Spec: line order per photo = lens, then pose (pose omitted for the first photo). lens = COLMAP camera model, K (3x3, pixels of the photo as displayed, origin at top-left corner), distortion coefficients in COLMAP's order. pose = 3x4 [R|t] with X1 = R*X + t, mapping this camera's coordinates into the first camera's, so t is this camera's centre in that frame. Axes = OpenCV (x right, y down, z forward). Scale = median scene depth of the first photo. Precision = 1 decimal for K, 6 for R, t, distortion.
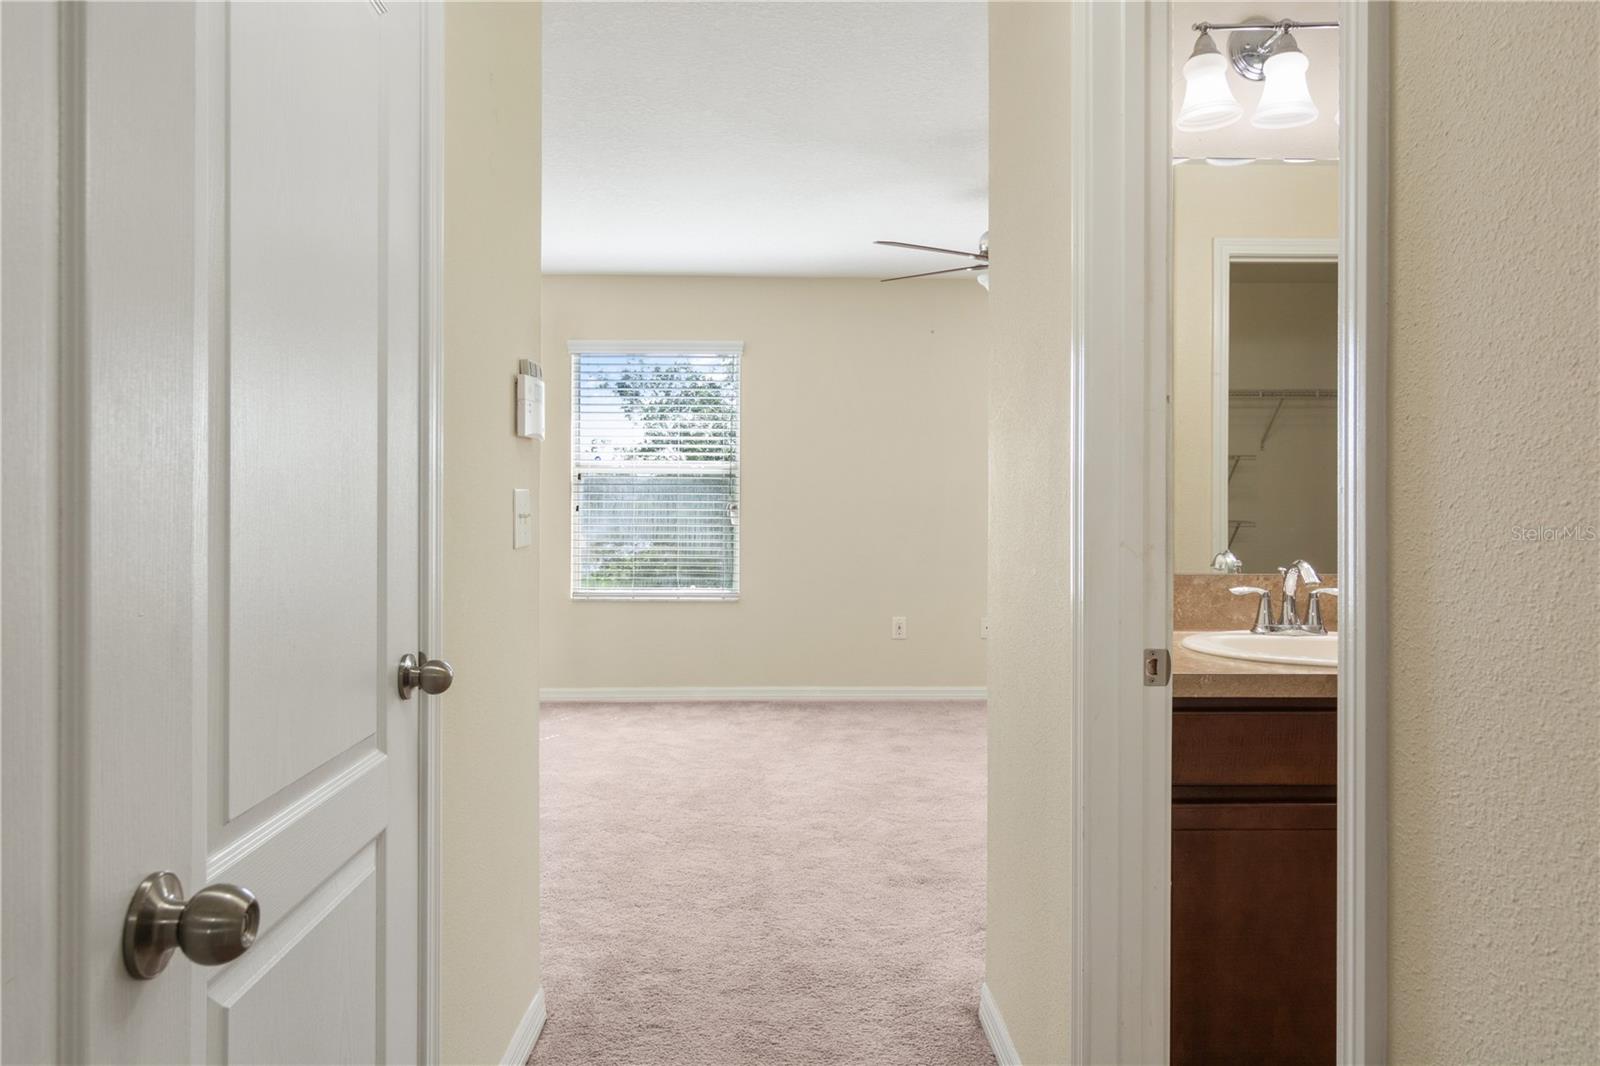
lens RADIAL K [[1127.2, 0, 789.0], [0, 1127.2, 531.3], [0, 0, 1]] dist [-0.004292, 0.002747]
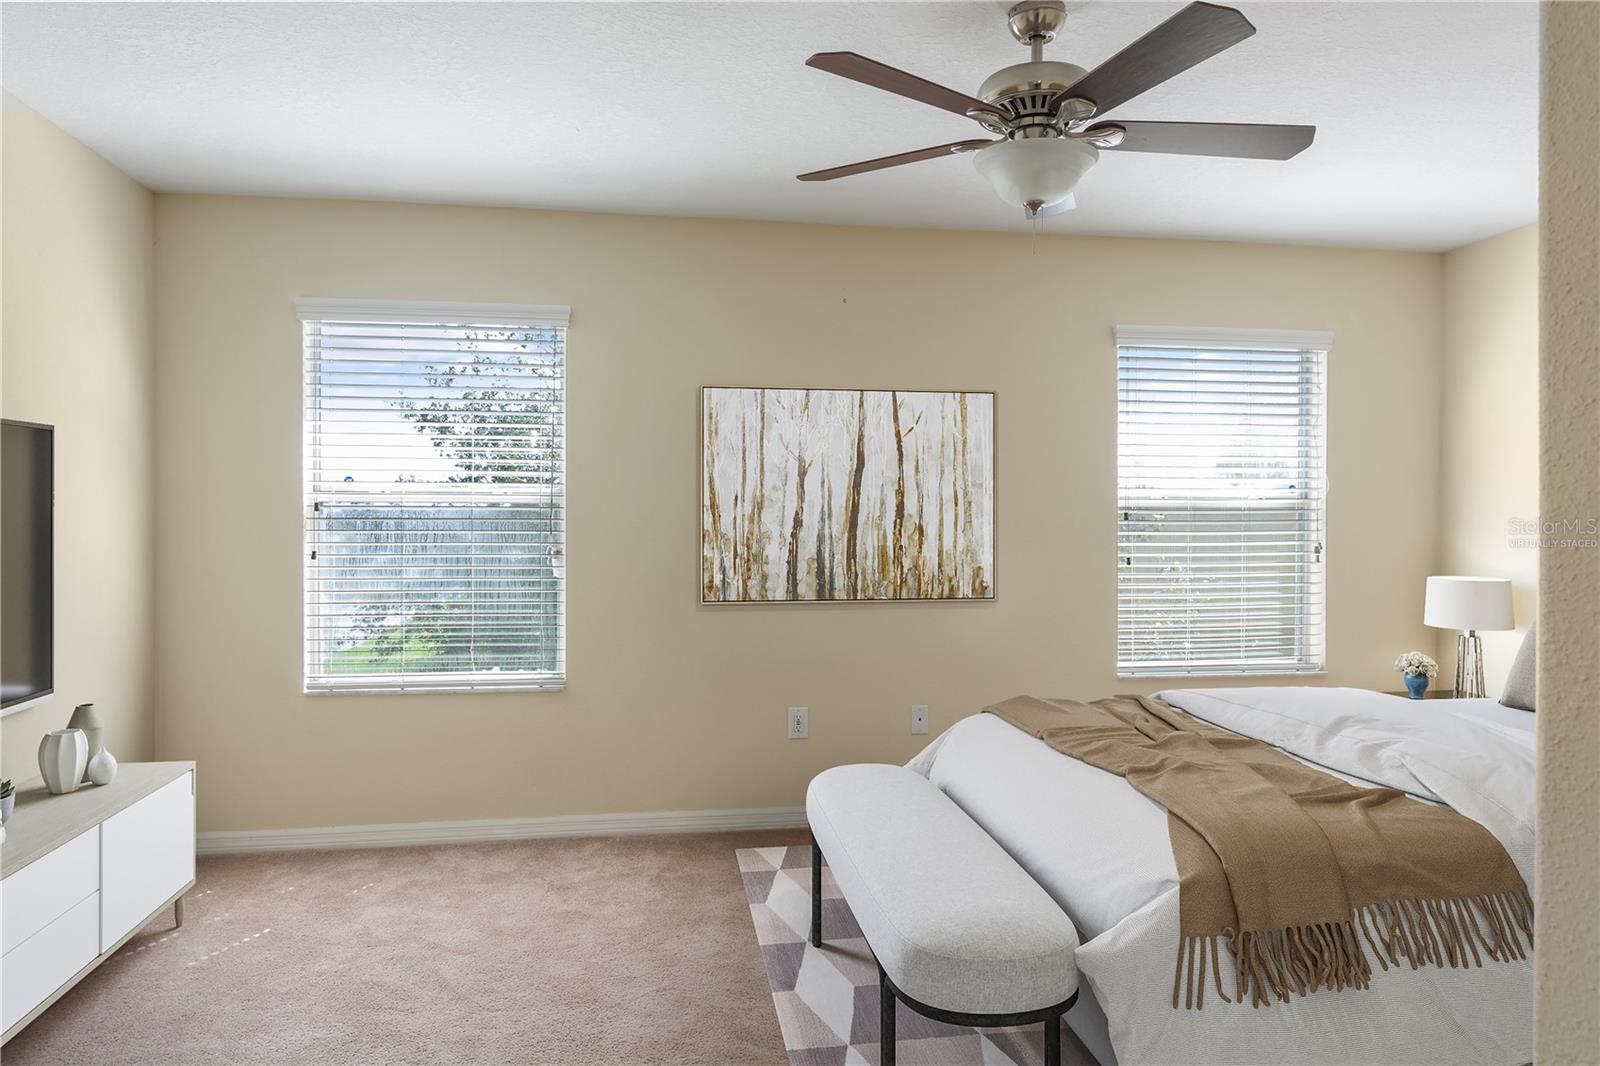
lens RADIAL K [[1127.2, 0, 802.9], [0, 1127.2, 529.7], [0, 0, 1]] dist [-0.004292, 0.002747]
pose [[0.988807, -0.003348, 0.149160, -0.003516], [0.007575, 0.999585, -0.027780, -0.014764], [-0.149005, 0.028599, 0.988423, 0.305319]]
